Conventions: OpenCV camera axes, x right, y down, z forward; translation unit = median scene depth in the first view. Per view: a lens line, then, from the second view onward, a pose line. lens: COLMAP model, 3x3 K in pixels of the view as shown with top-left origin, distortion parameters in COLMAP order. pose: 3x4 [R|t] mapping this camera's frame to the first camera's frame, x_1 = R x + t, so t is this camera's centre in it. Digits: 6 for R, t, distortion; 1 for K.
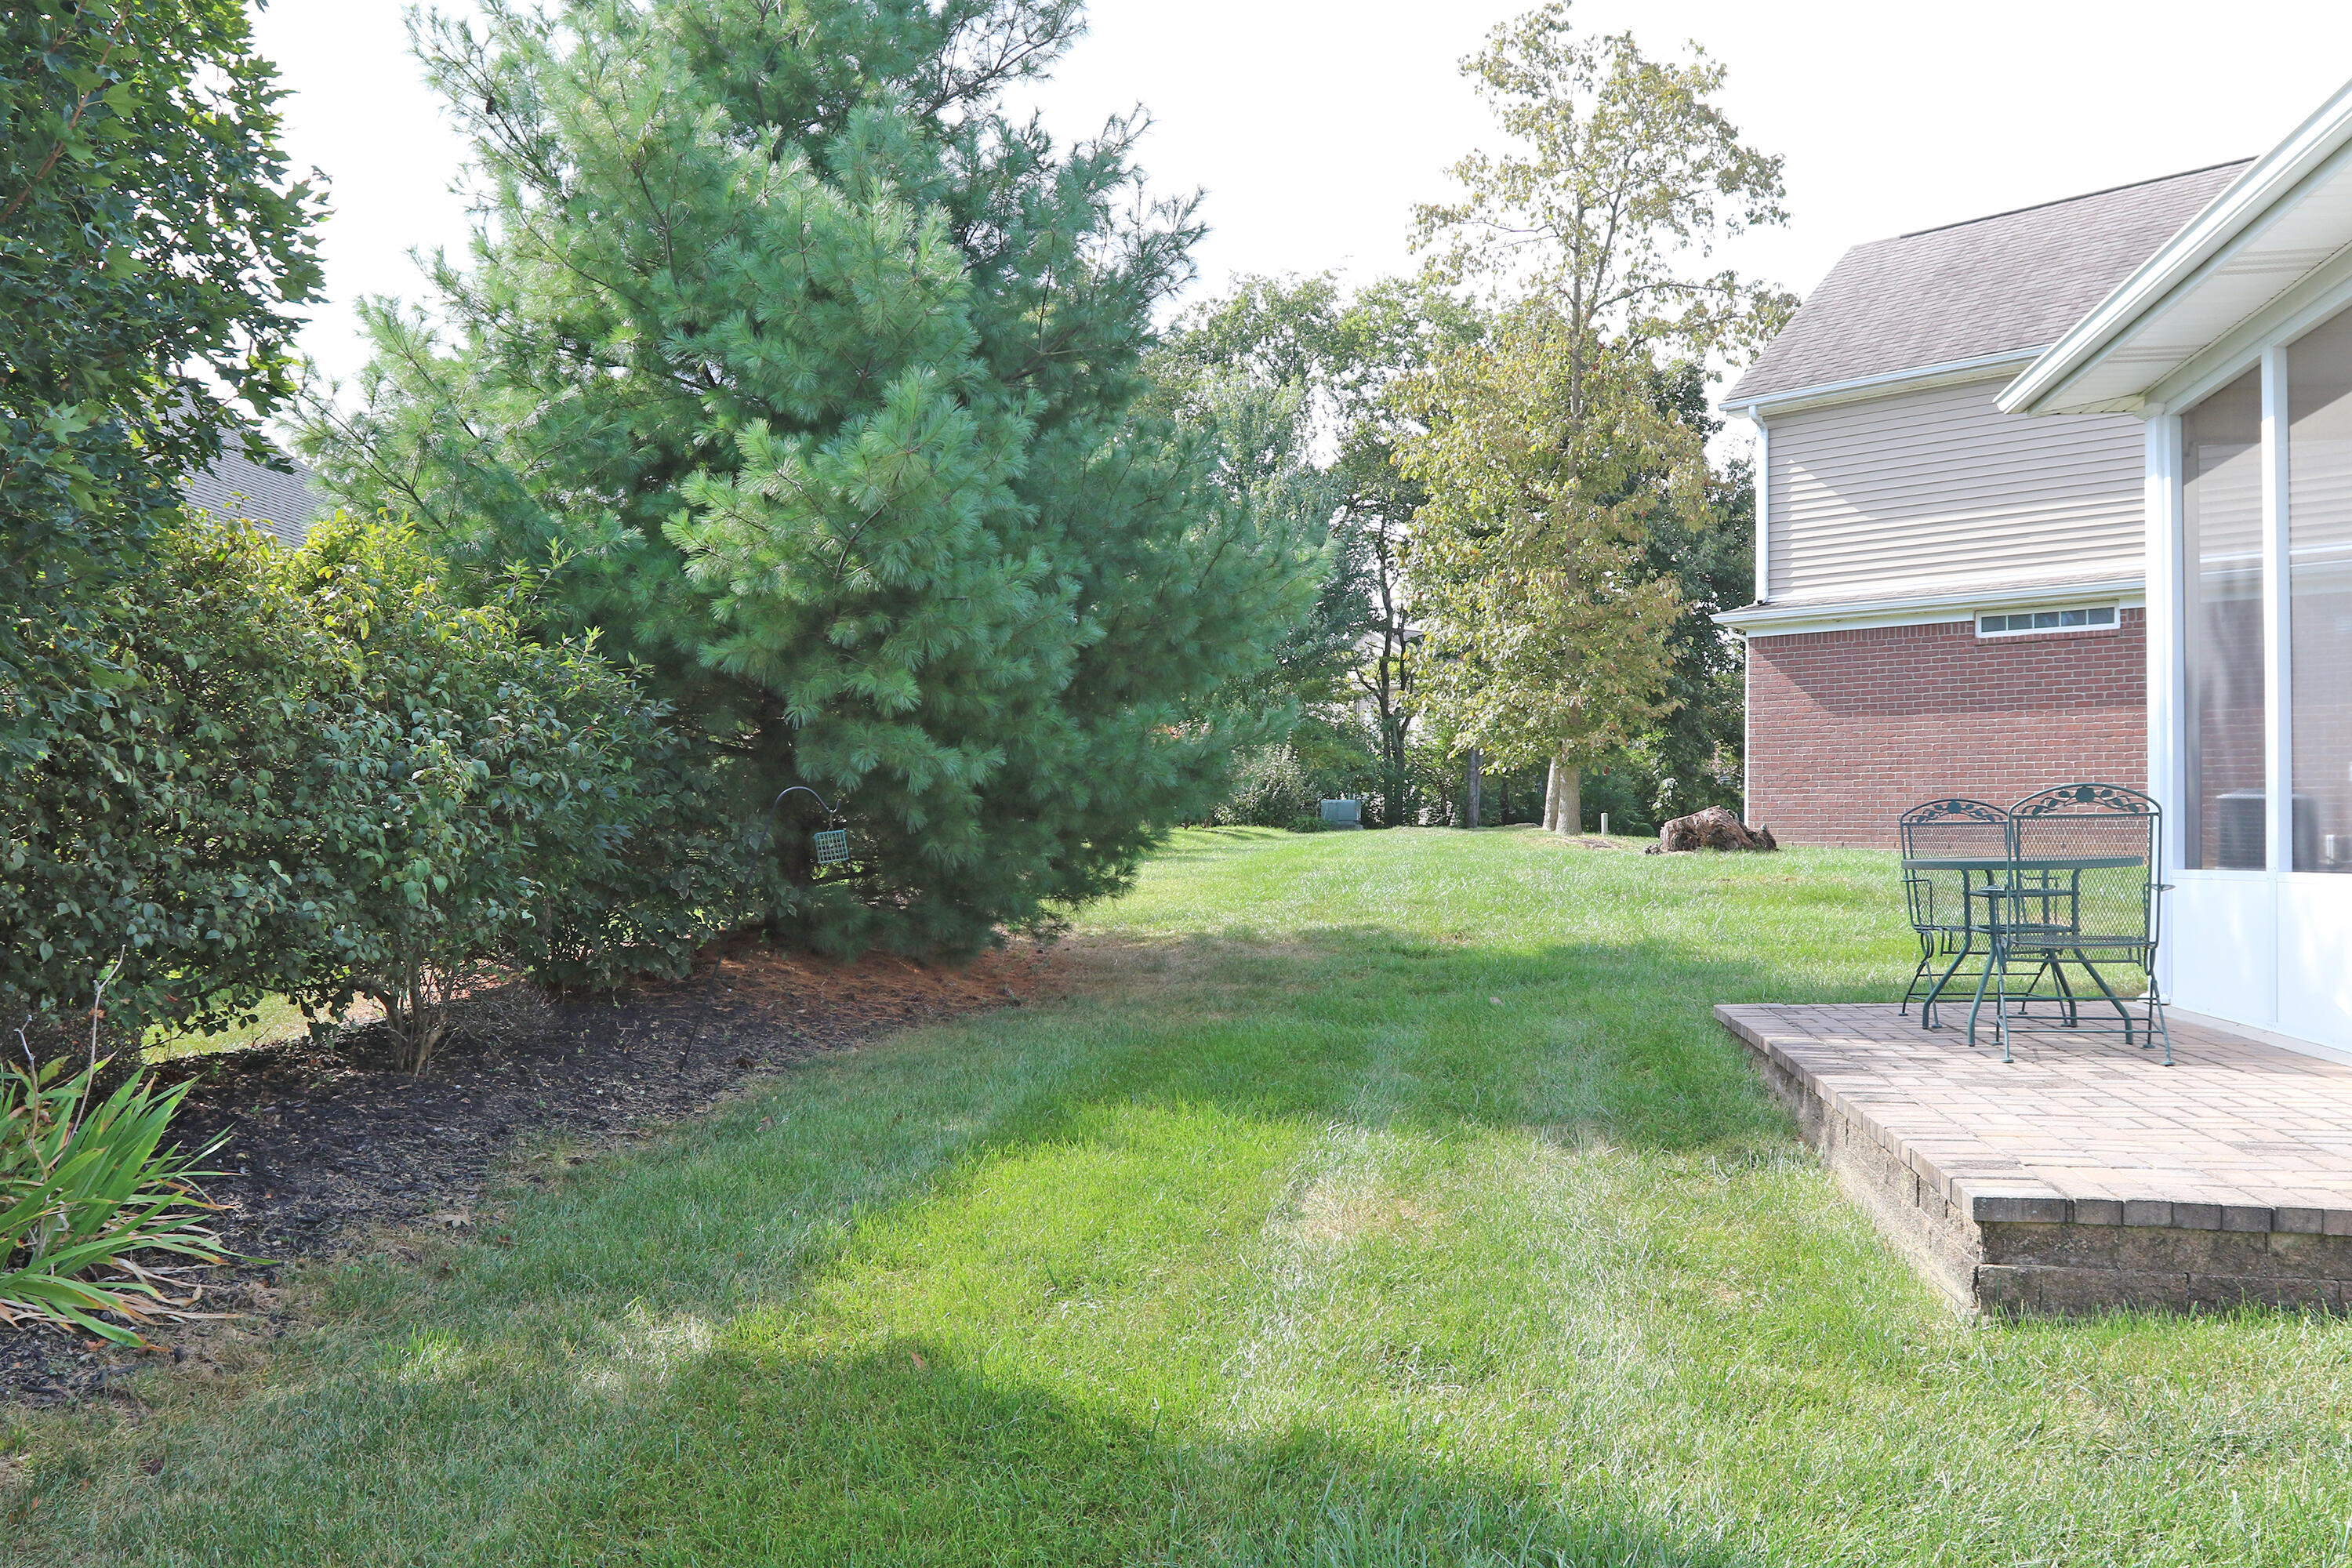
lens RADIAL K [[1756.0, 0, 1197.4], [0, 1756.0, 791.7], [0, 0, 1]] dist [-0.070173, 0.047628]
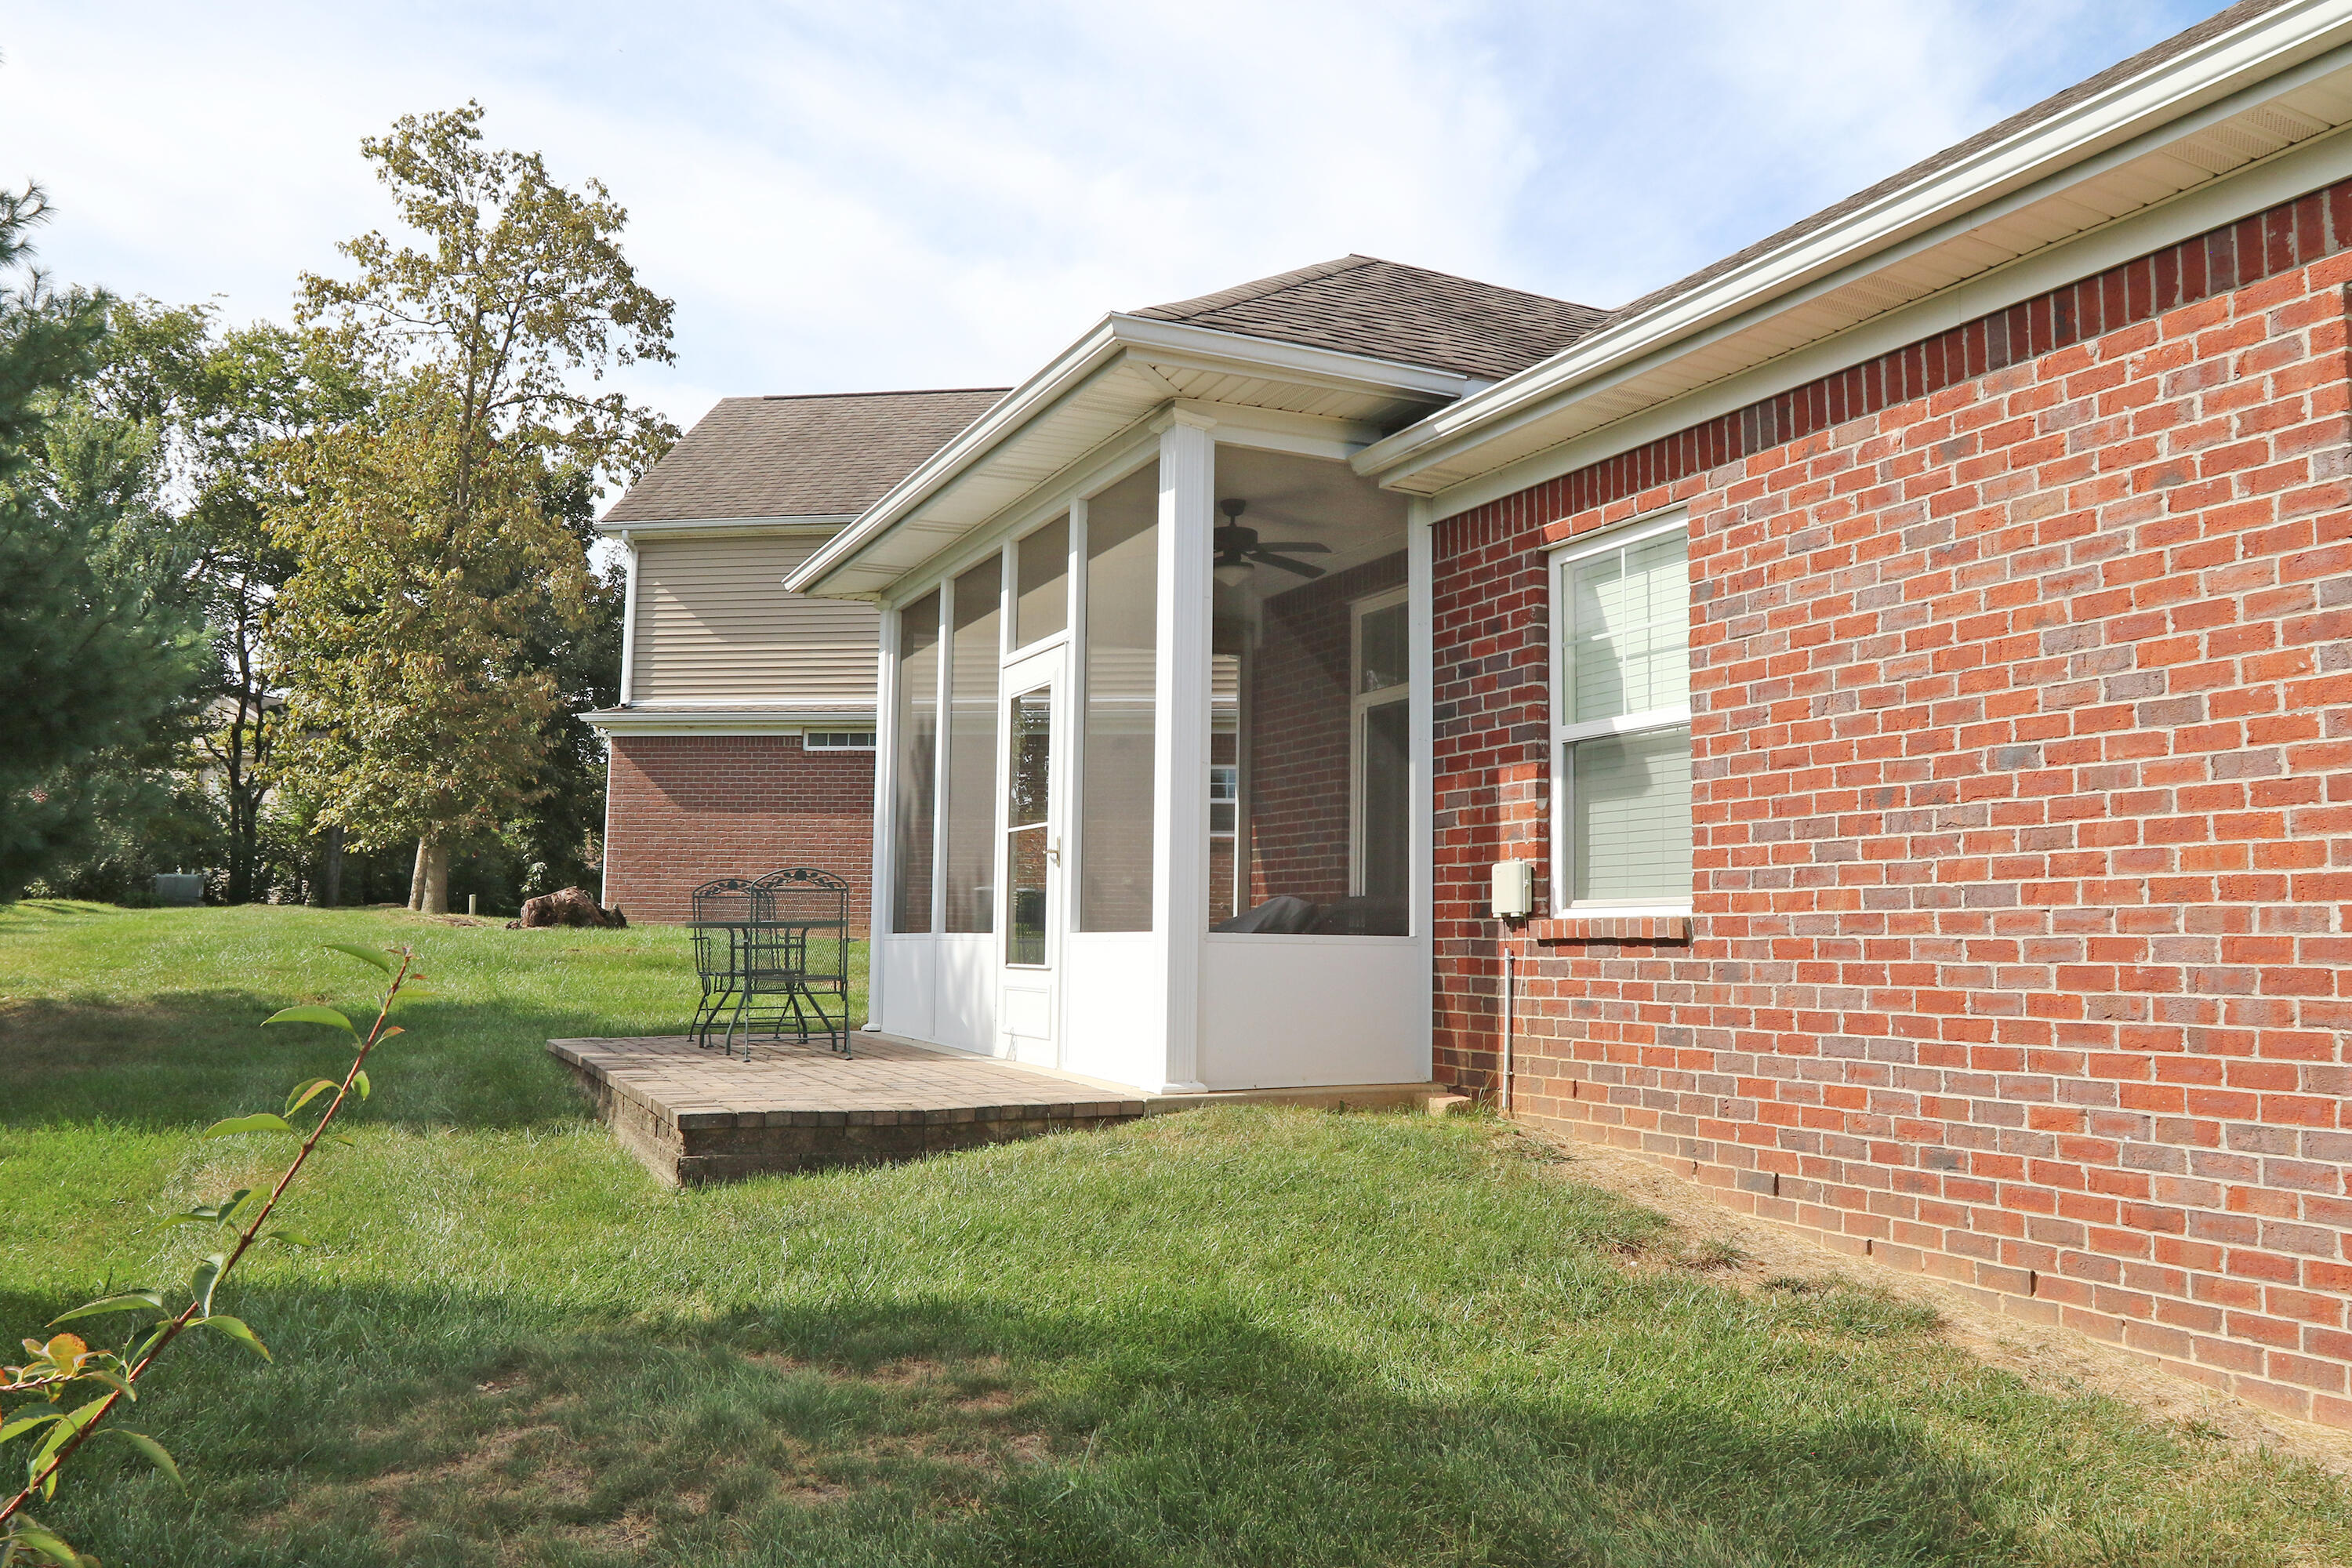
lens RADIAL K [[1756.0, 0, 1184.8], [0, 1756.0, 800.4], [0, 0, 1]] dist [-0.070173, 0.047628]
pose [[0.816679, 0.050366, 0.574890, -0.033088], [-0.024011, 0.998287, -0.053351, 0.004220], [-0.576593, 0.029767, 0.816489, -0.171955]]
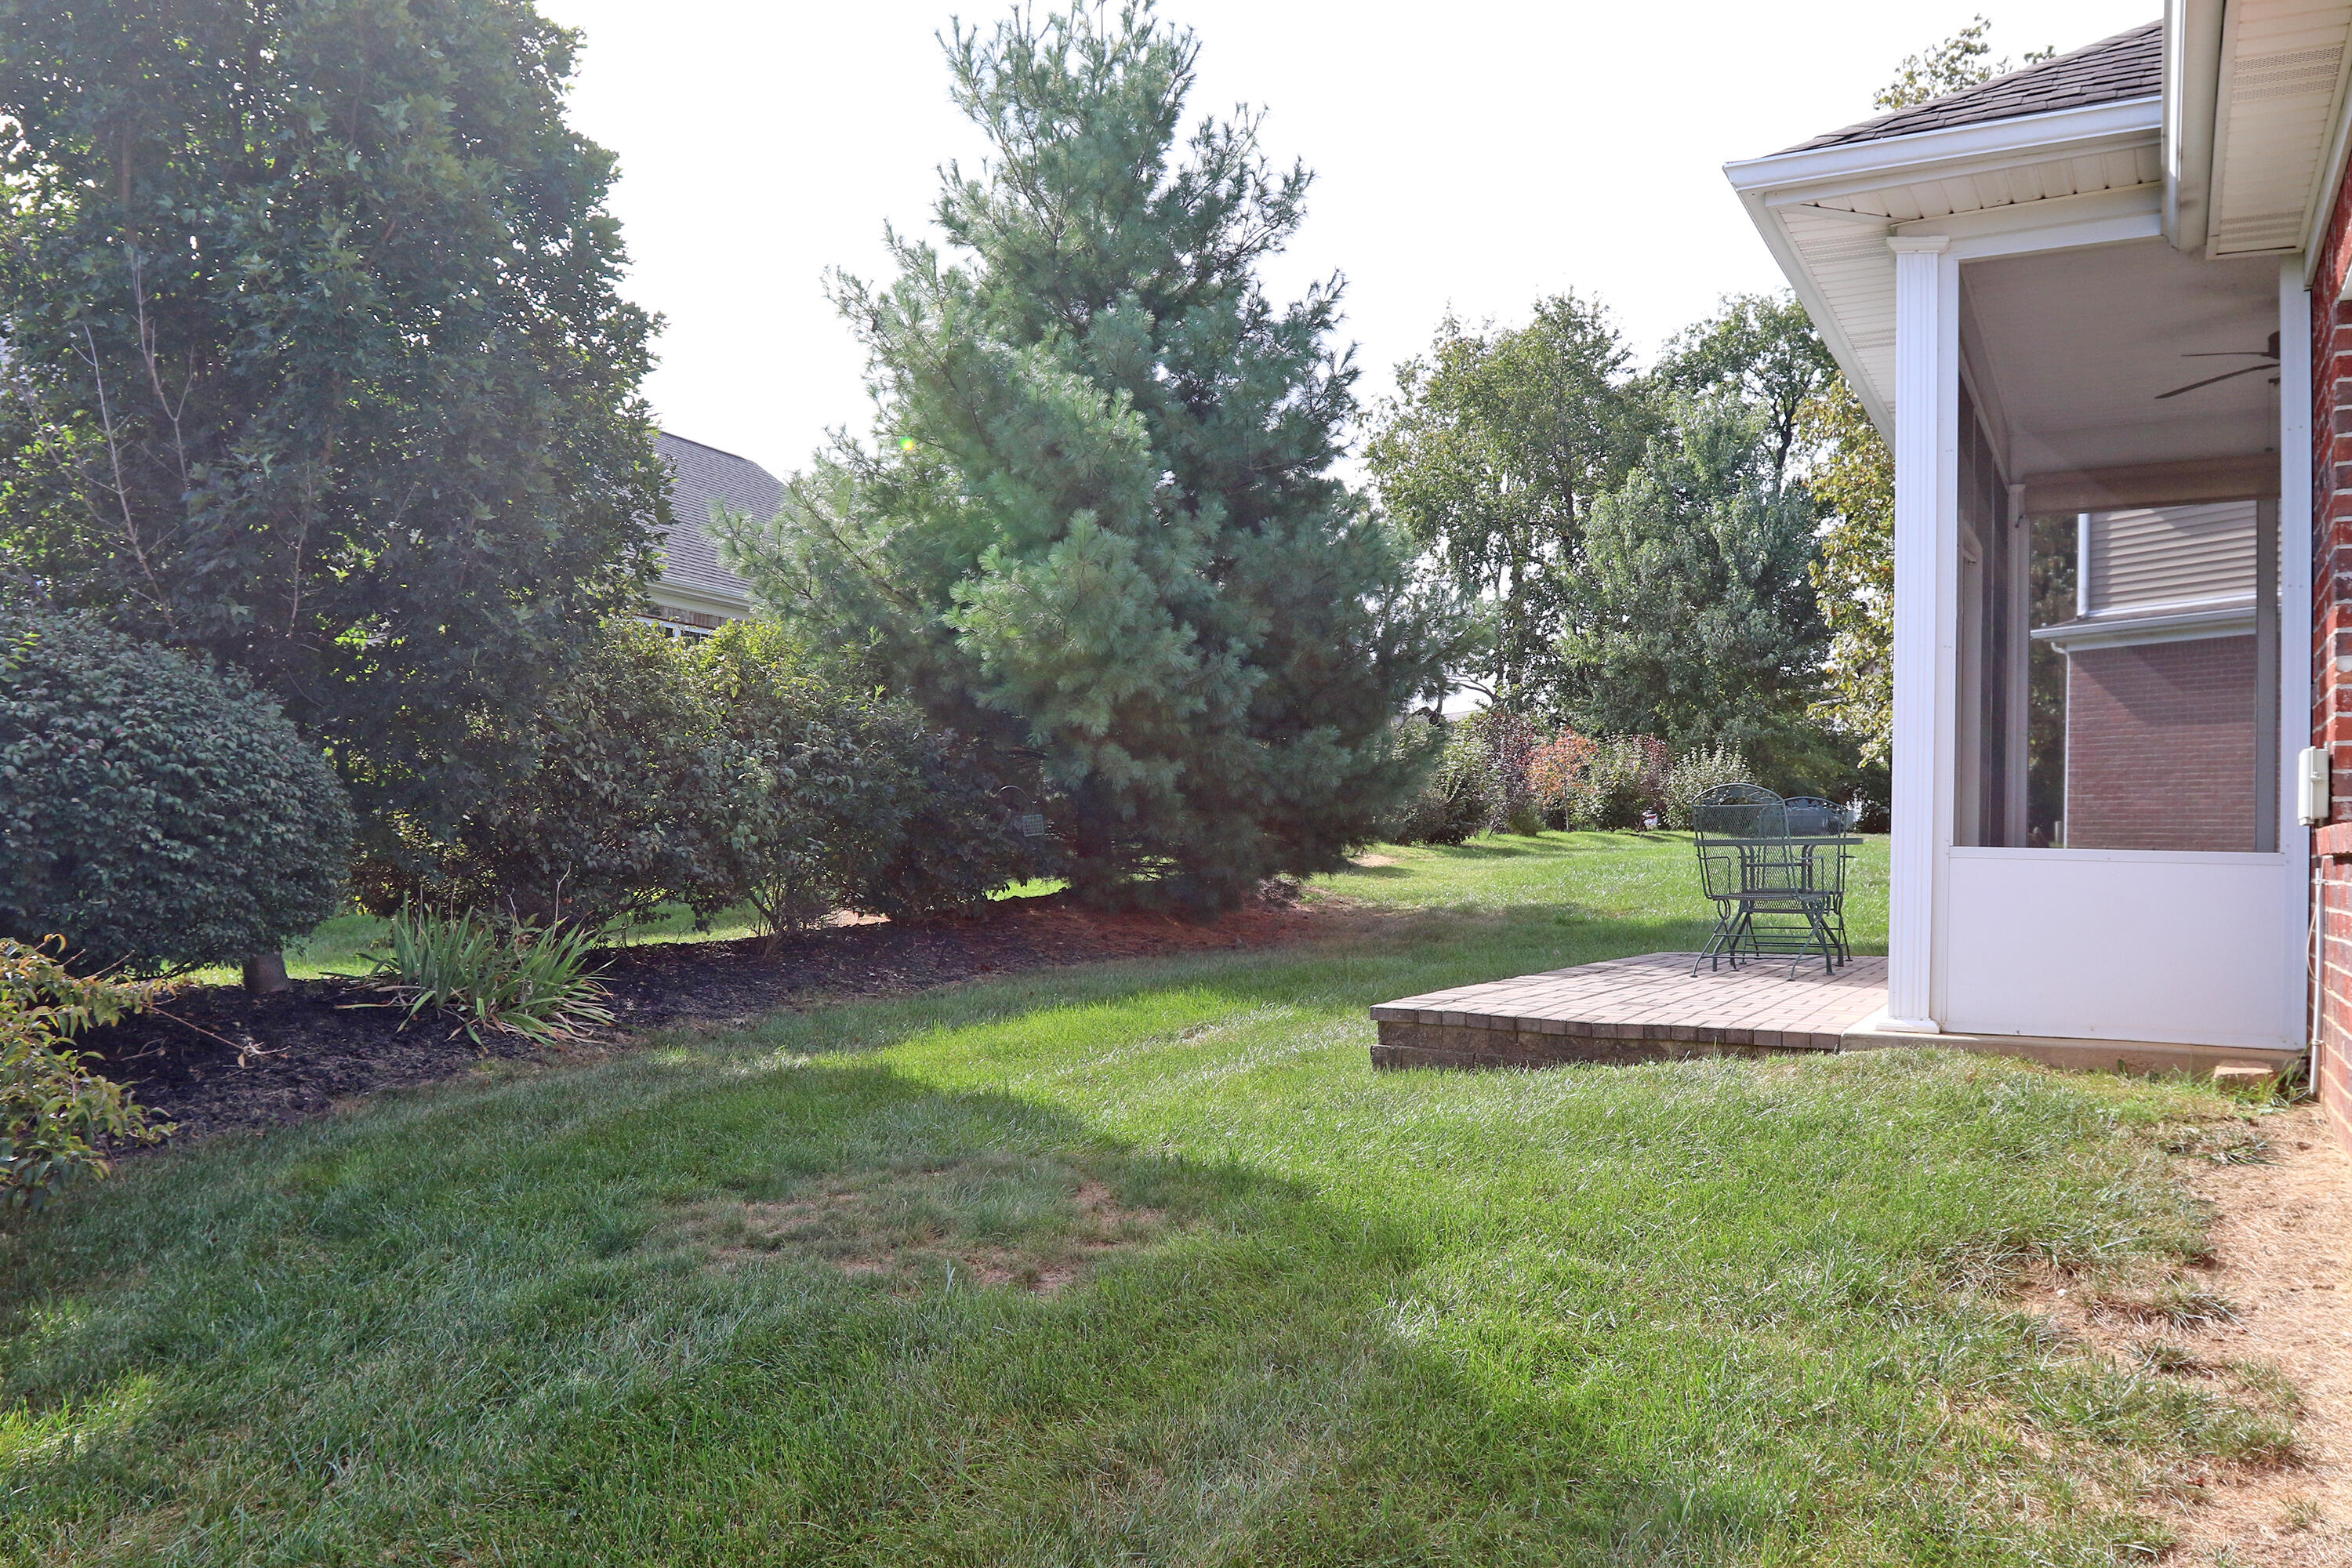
lens RADIAL K [[1756.0, 0, 1217.4], [0, 1756.0, 791.3], [0, 0, 1]] dist [-0.070173, 0.047628]
pose [[0.947109, 0.002787, -0.320899, 0.244681], [-0.004623, 0.999977, -0.004957, 0.004758], [0.320878, 0.006179, 0.947101, -0.222810]]
